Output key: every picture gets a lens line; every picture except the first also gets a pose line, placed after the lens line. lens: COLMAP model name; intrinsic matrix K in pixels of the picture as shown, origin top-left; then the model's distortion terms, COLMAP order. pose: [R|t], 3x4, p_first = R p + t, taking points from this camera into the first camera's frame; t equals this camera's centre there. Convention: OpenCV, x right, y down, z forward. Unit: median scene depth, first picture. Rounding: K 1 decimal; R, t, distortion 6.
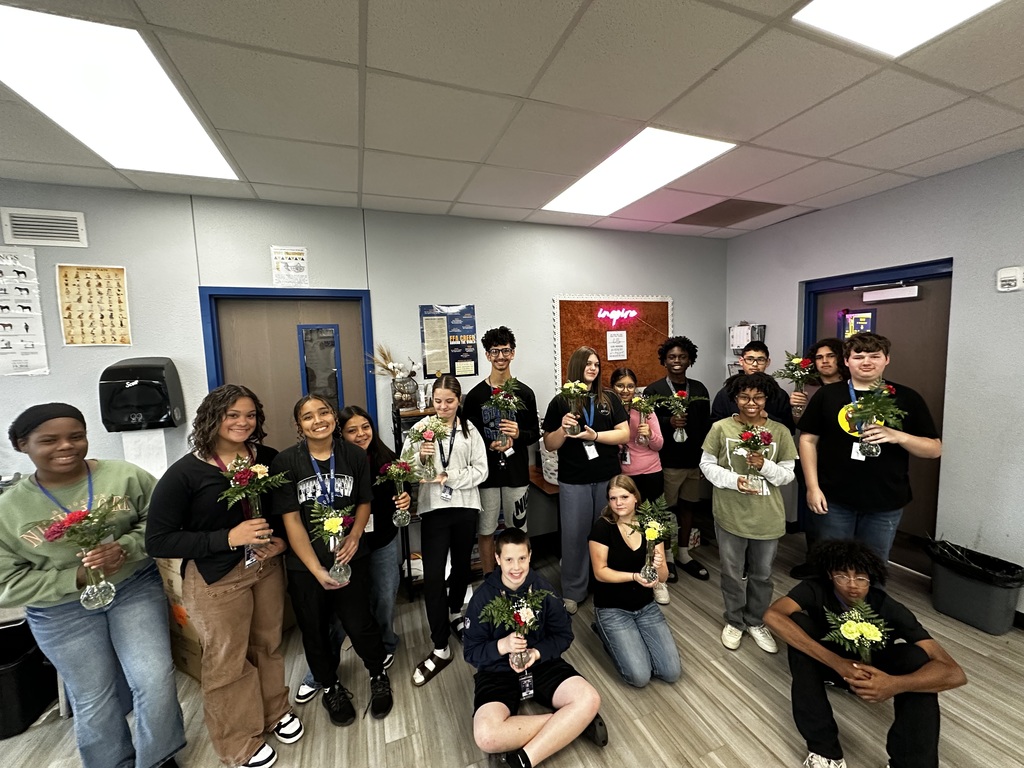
lens RADIAL K [[409.1, 0, 512.0], [0, 409.1, 384.0], [0, 0, 1]] dist [-0.000734, 0.000126]
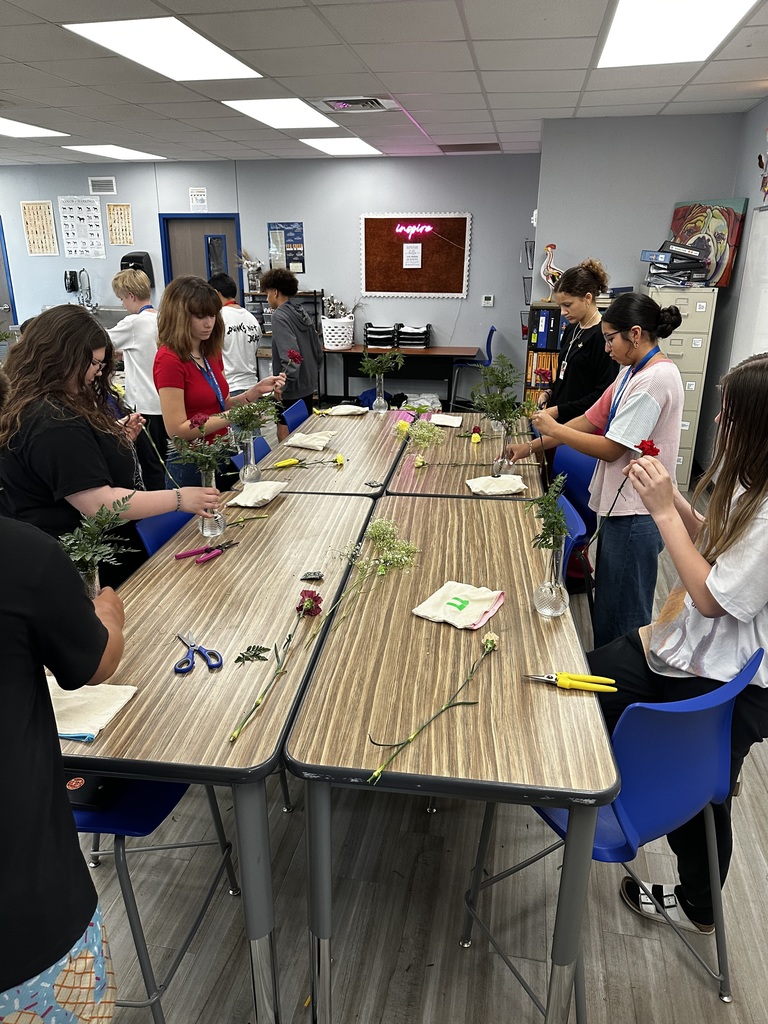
lens RADIAL K [[733.0, 0, 382.0], [0, 733.0, 515.0], [0, 0, 1]] dist [0.064363, -0.097332]
pose [[0.844551, 0.213128, -0.491232, 1.836019], [-0.076374, 0.955943, 0.283444, 0.041467], [0.530000, -0.201866, 0.823620, -1.369461]]
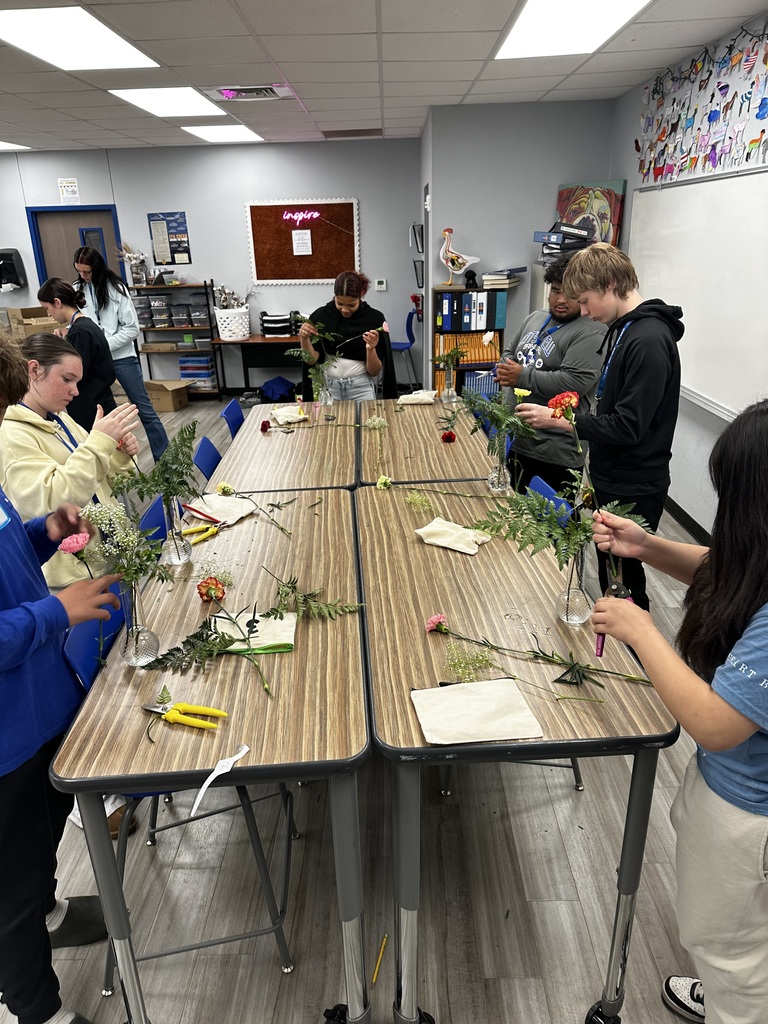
lens RADIAL K [[734.4, 0, 384.0], [0, 734.4, 512.0], [0, 0, 1]] dist [0.052578, -0.077478]
pose [[0.928312, 0.138284, -0.345129, 1.738399], [-0.033763, 0.955779, 0.292142, 0.033402], [0.370266, -0.259546, 0.891930, -1.444864]]
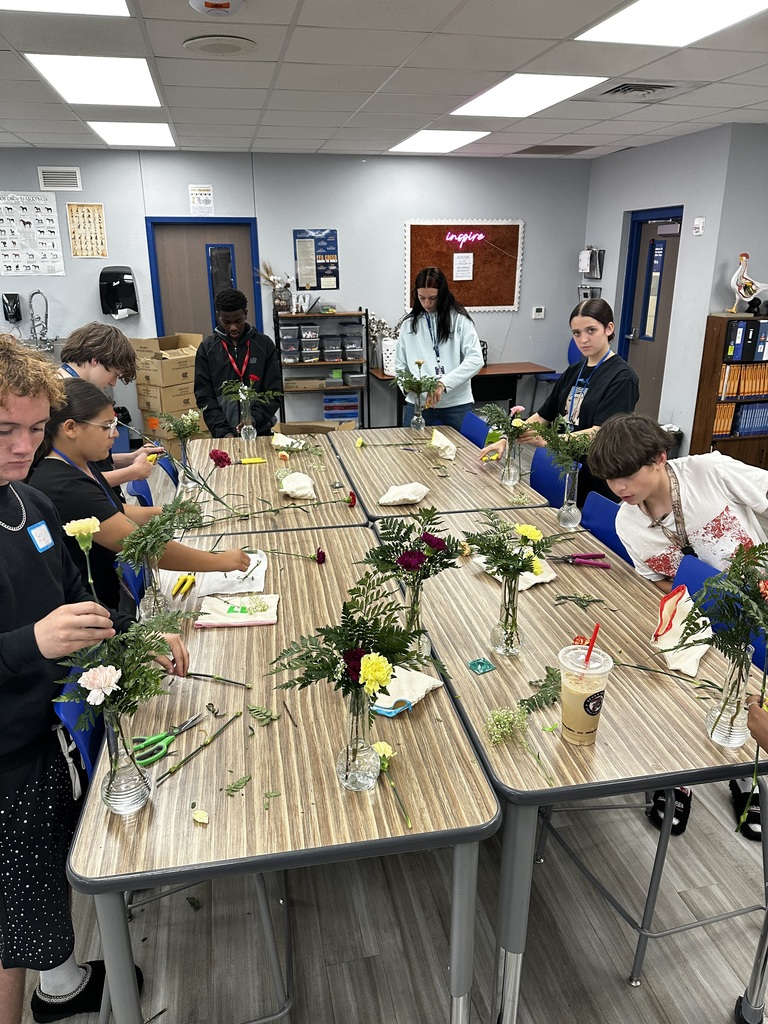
lens RADIAL K [[740.8, 0, 384.0], [0, 740.8, 512.0], [0, 0, 1]] dist [0.090255, -0.134937]
pose [[0.989141, 0.072187, -0.128020, 0.441843], [-0.038645, 0.968160, 0.247333, 0.077347], [0.141798, -0.239700, 0.960436, -1.504369]]
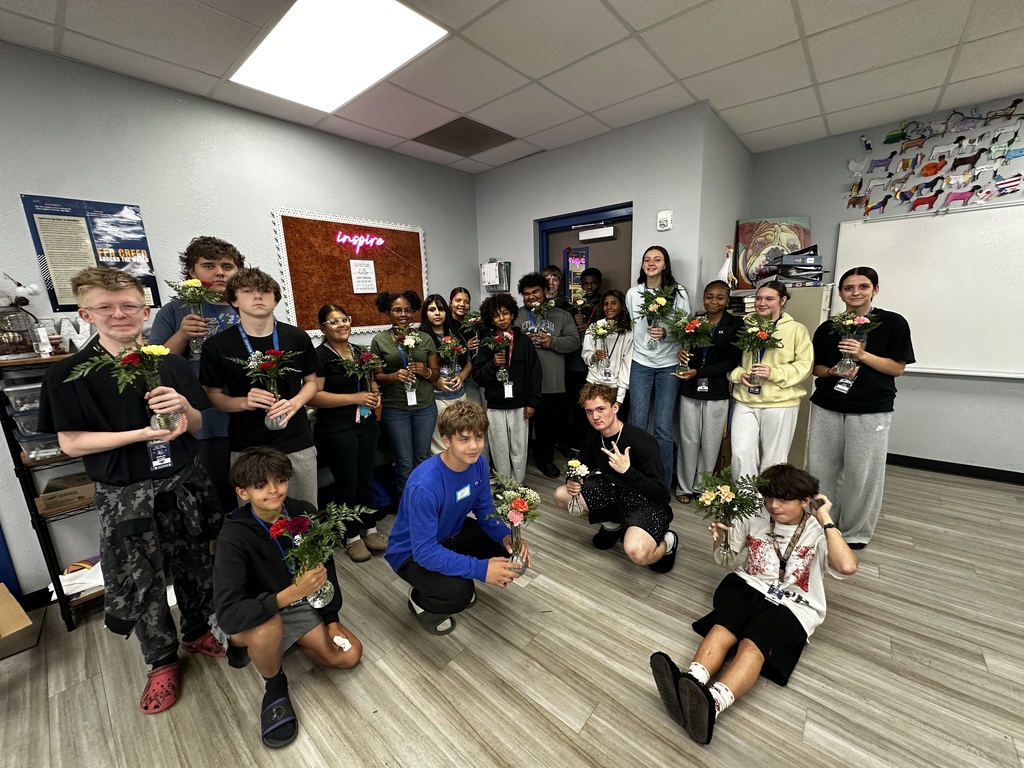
lens RADIAL K [[409.1, 0, 512.0], [0, 409.1, 384.0], [0, 0, 1]] dist [-0.000734, 0.000126]
pose [[0.878885, -0.092331, 0.468012, 0.125928], [0.046985, 0.993075, 0.107682, 0.072042], [-0.474714, -0.072650, 0.877137, 0.056079]]
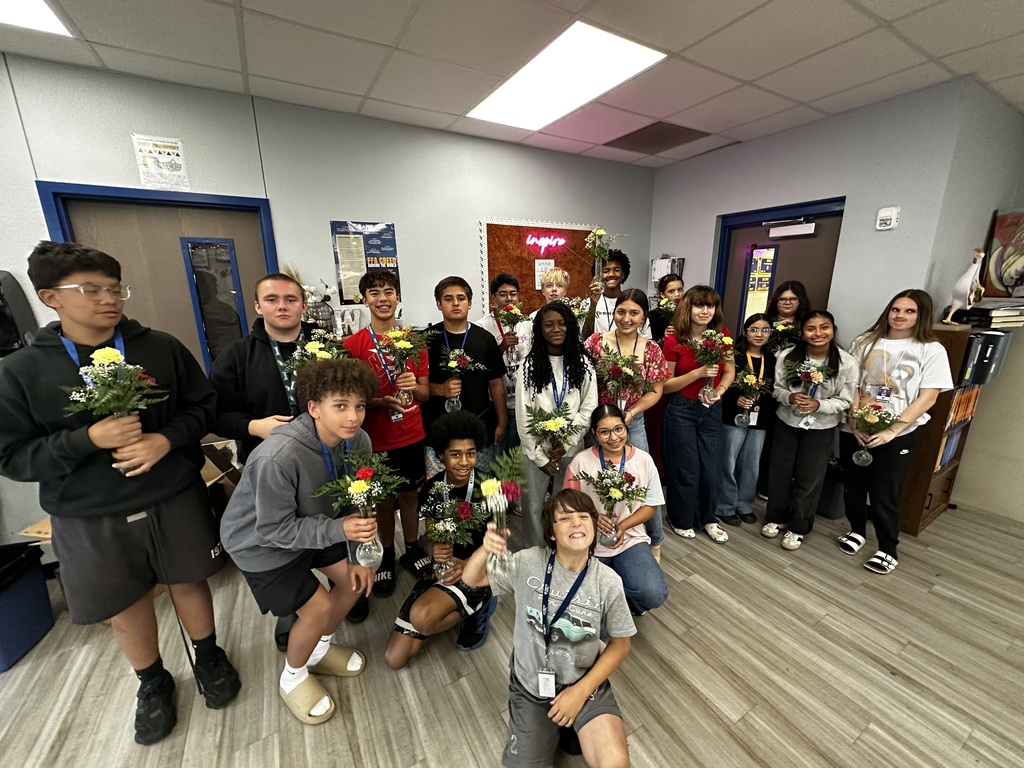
lens RADIAL K [[409.1, 0, 512.0], [0, 409.1, 384.0], [0, 0, 1]] dist [-0.000734, 0.000126]
pose [[0.986862, -0.016455, 0.160724, 0.017311], [-0.008180, 0.988435, 0.151421, 0.023288], [-0.161357, -0.150747, 0.975315, 0.007110]]
